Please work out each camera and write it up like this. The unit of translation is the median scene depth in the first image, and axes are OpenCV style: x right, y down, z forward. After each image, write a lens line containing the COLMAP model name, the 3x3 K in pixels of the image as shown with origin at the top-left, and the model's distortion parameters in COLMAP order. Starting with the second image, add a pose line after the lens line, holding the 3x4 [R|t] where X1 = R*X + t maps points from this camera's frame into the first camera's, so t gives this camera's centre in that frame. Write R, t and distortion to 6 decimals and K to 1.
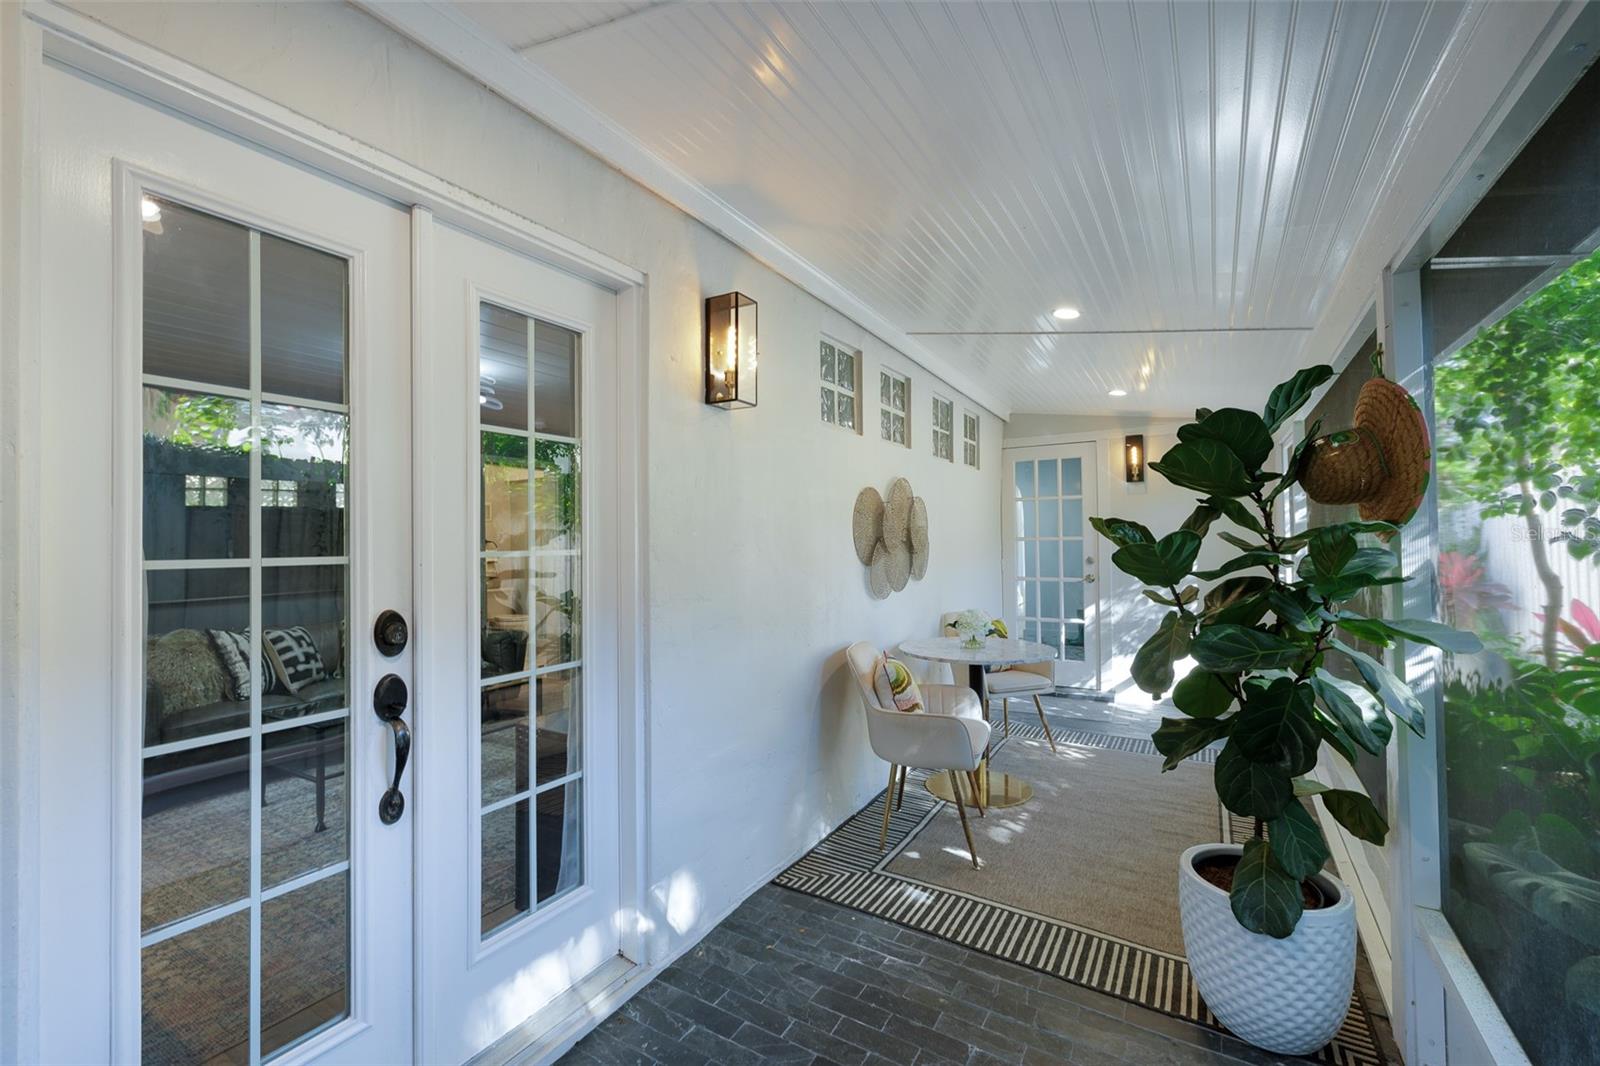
lens RADIAL K [[671.9, 0, 799.2], [0, 671.9, 534.1], [0, 0, 1]] dist [-0.001795, 0.000017]
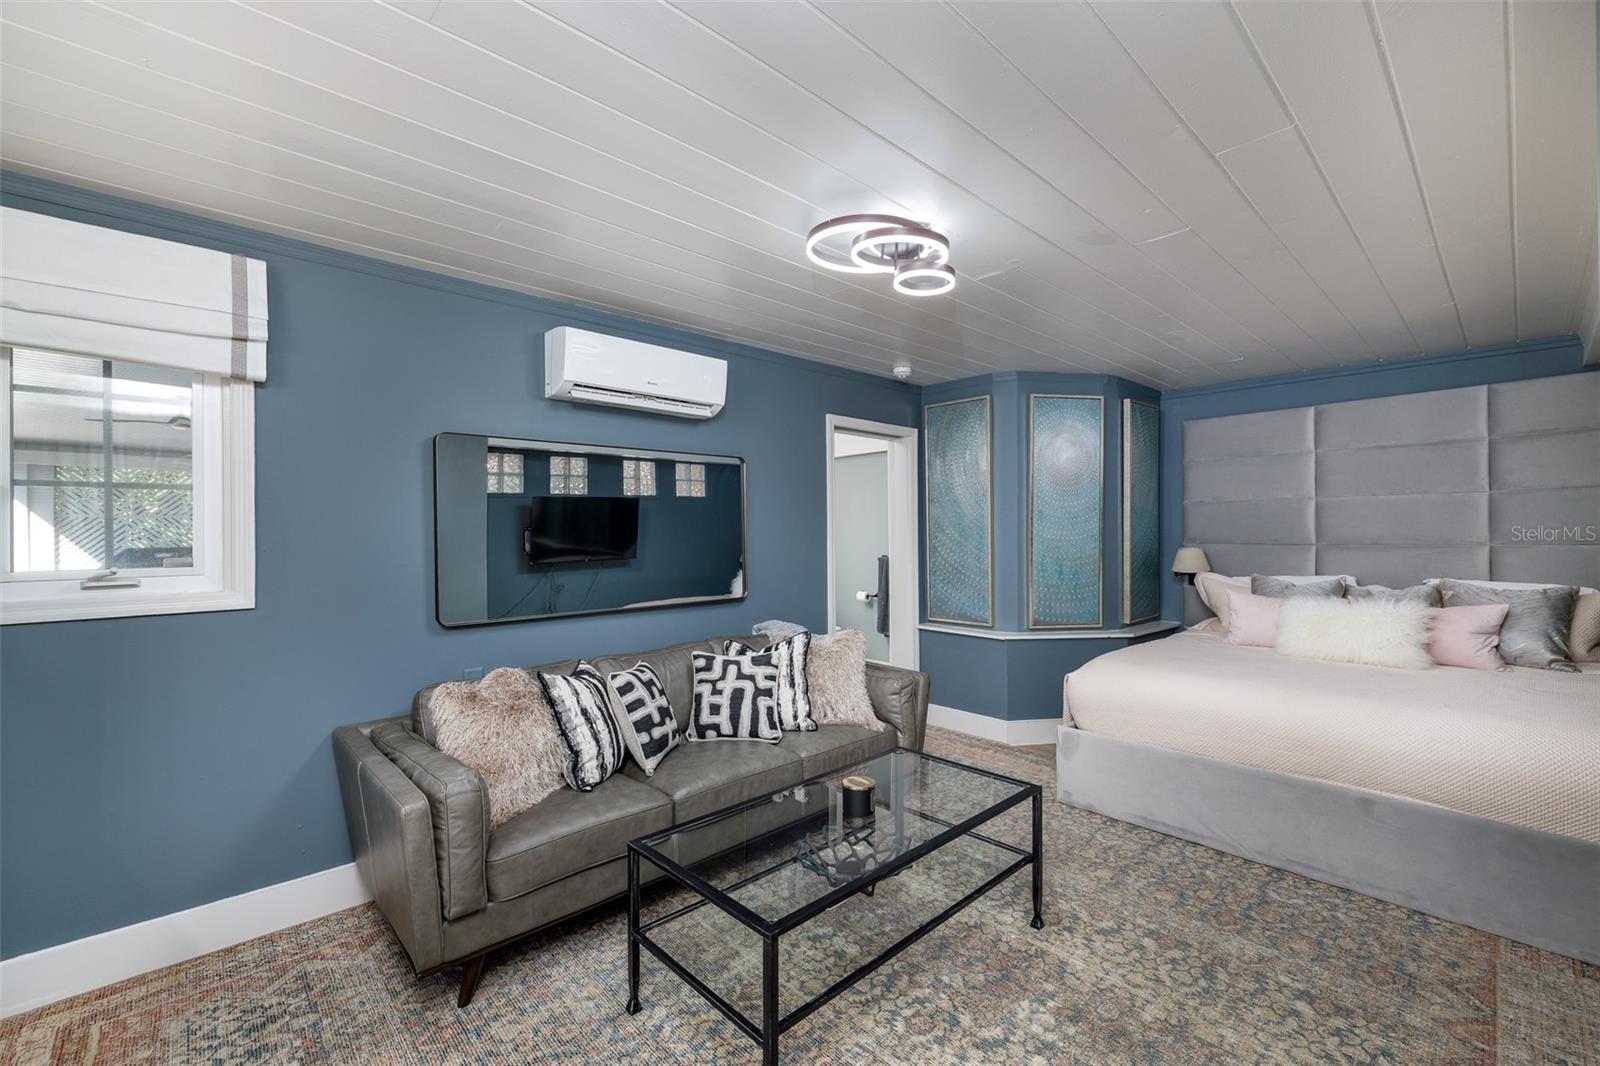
lens RADIAL K [[671.9, 0, 798.2], [0, 671.9, 533.6], [0, 0, 1]] dist [-0.001795, 0.000017]
pose [[0.959683, 0.007752, -0.280978, -0.440071], [-0.005361, 0.999943, 0.009274, 0.003064], [0.281033, -0.007394, 0.959669, 0.431703]]
